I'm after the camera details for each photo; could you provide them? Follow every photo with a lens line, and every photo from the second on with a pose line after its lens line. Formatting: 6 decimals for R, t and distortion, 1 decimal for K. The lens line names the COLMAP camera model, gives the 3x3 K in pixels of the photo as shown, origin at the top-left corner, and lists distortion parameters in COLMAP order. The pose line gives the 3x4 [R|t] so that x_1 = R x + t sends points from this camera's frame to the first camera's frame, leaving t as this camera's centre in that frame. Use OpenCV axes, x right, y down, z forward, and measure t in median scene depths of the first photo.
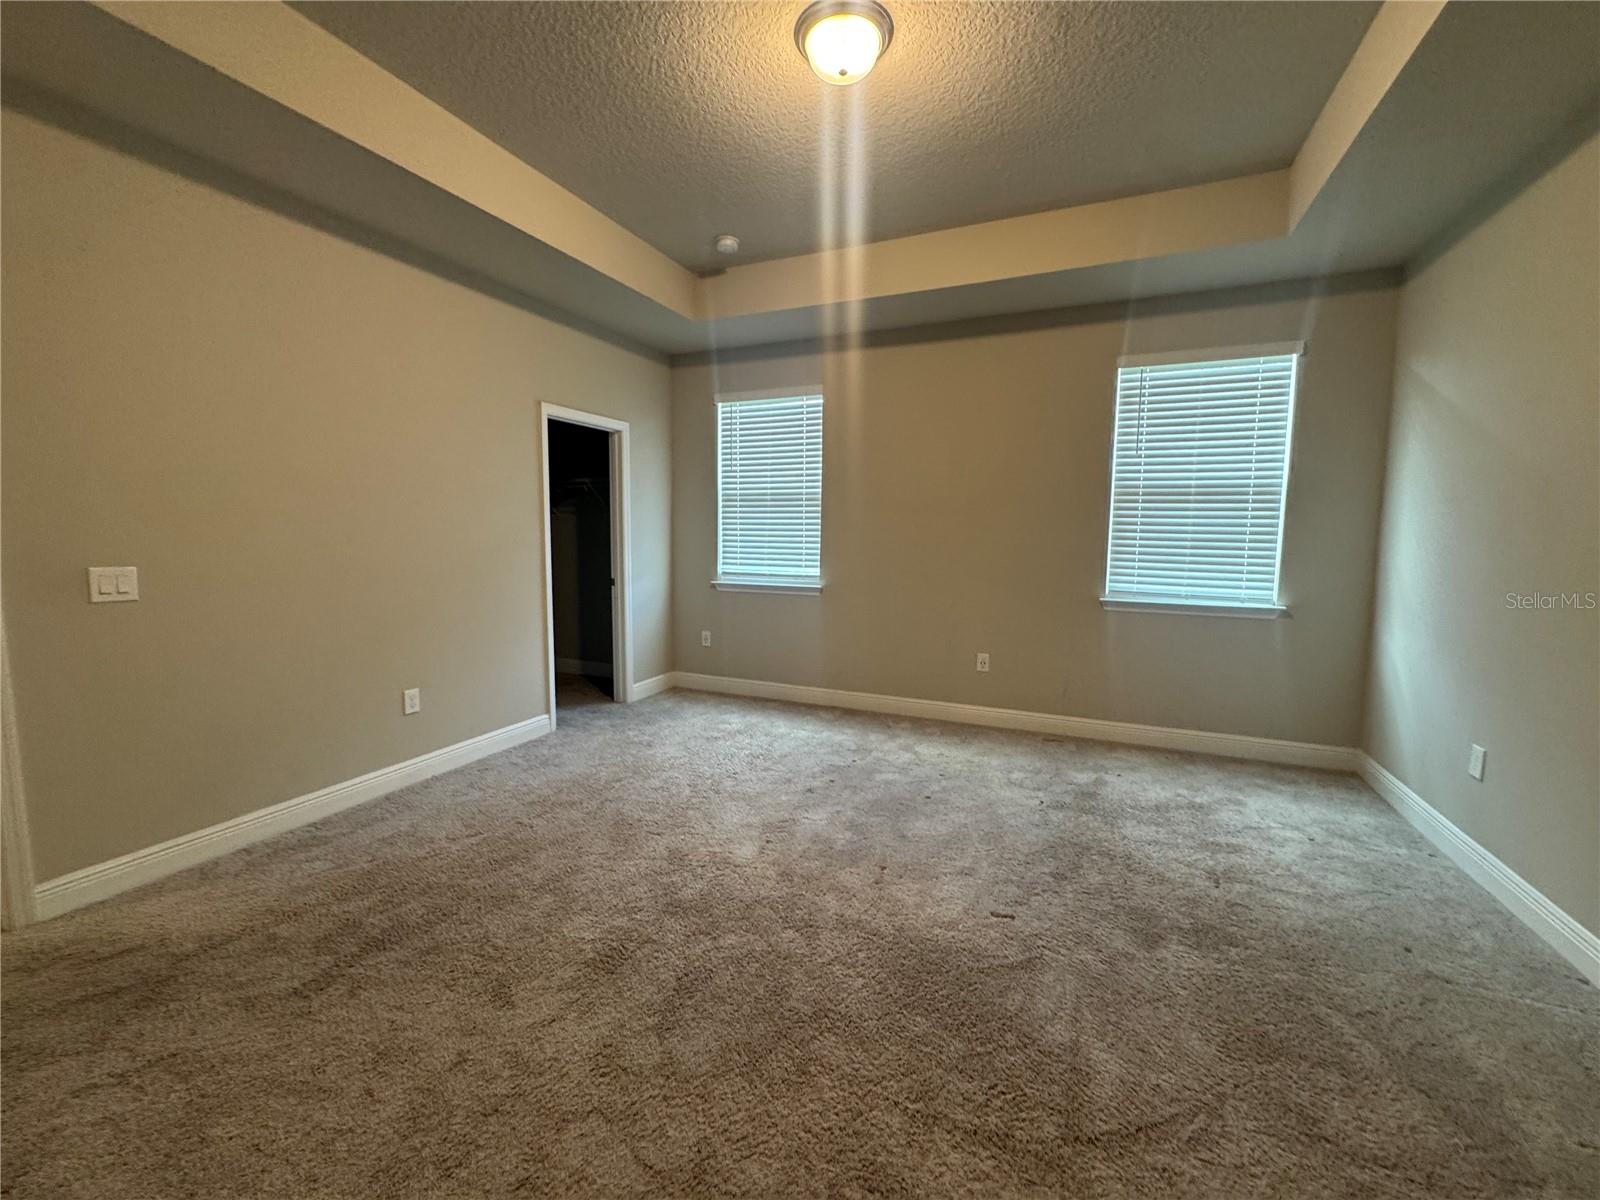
lens RADIAL K [[639.7, 0, 801.3], [0, 639.7, 598.3], [0, 0, 1]] dist [-0.004506, 0.000576]
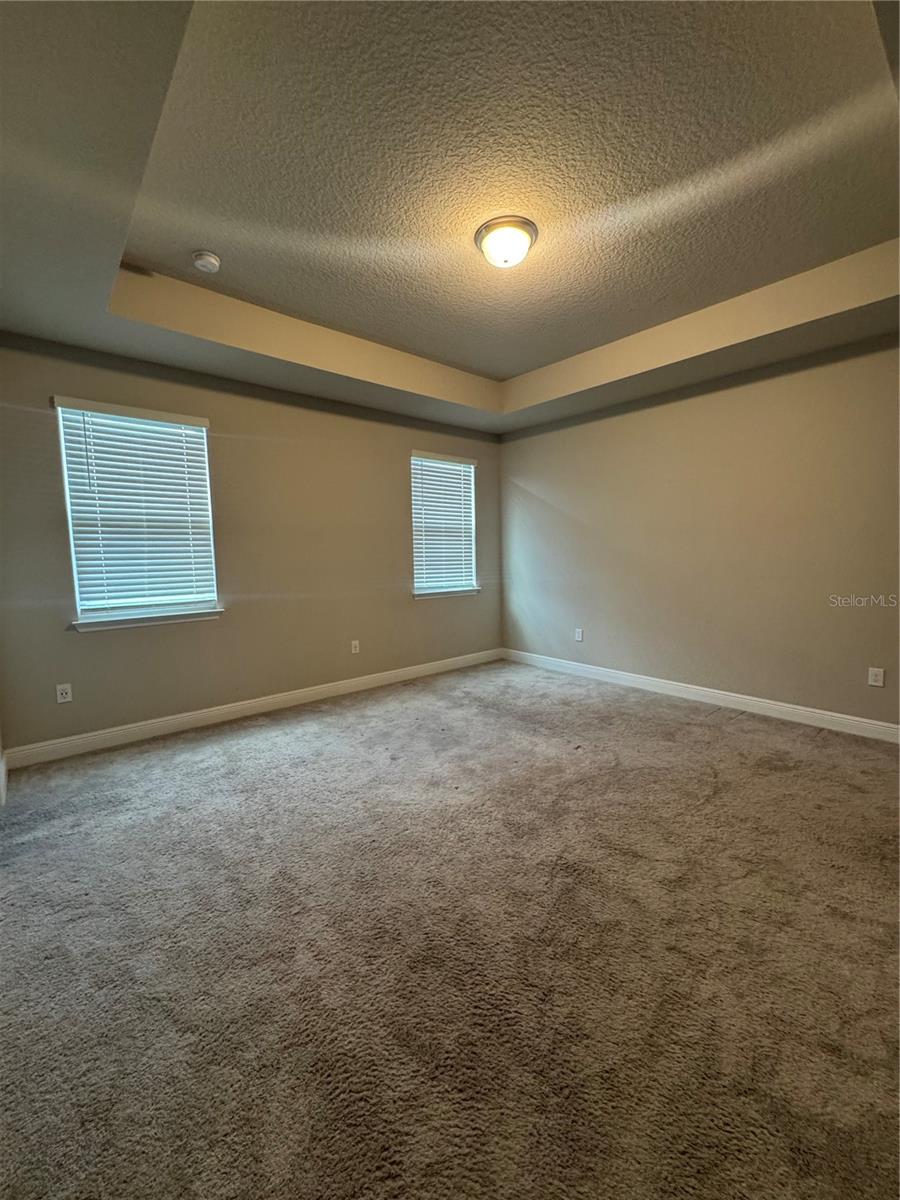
lens RADIAL K [[479.7, 0, 451.4], [0, 479.7, 601.5], [0, 0, 1]] dist [-0.004506, 0.000576]
pose [[0.426023, -0.108515, 0.898181, -0.675448], [0.110992, 0.991550, 0.067151, -0.055968], [-0.897878, 0.071083, 0.434468, 0.402467]]
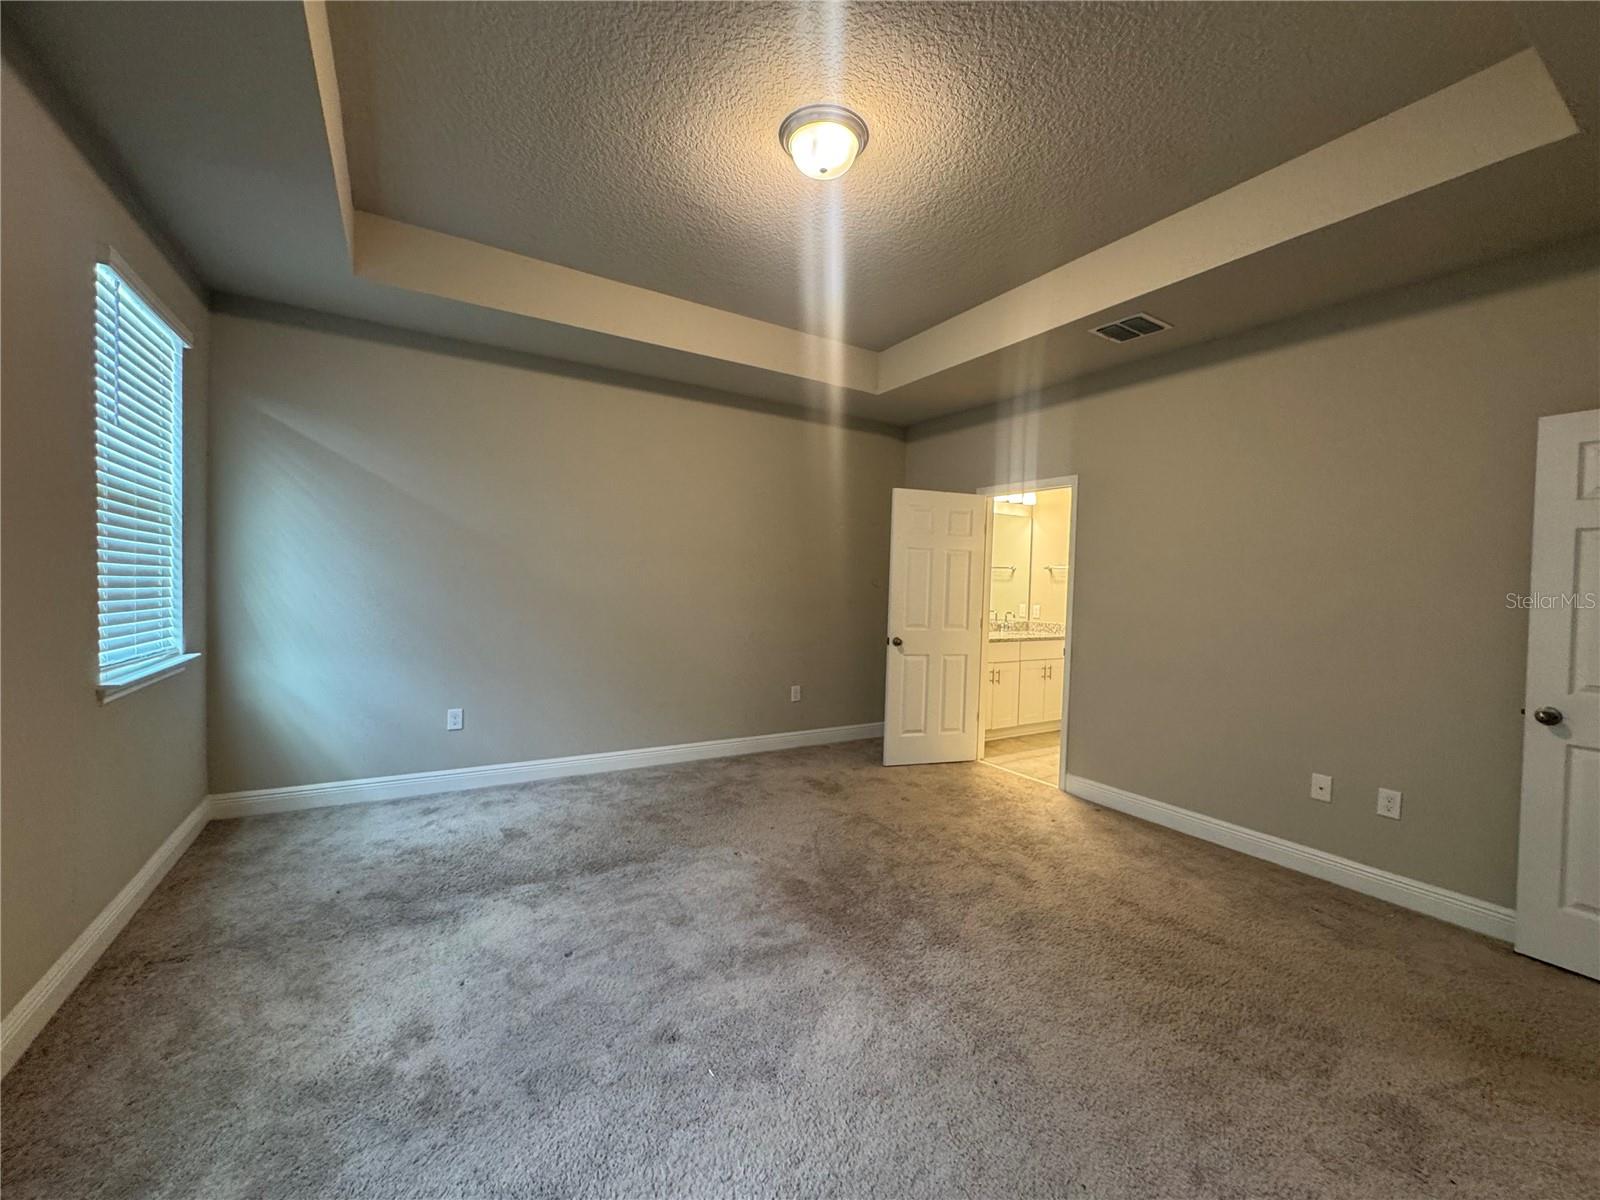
lens RADIAL K [[639.7, 0, 801.3], [0, 639.7, 598.3], [0, 0, 1]] dist [-0.004506, 0.000576]
pose [[-0.817961, -0.044177, 0.573576, -0.340119], [0.024767, 0.993418, 0.111834, -0.127714], [-0.574741, 0.105681, -0.811483, 1.190266]]
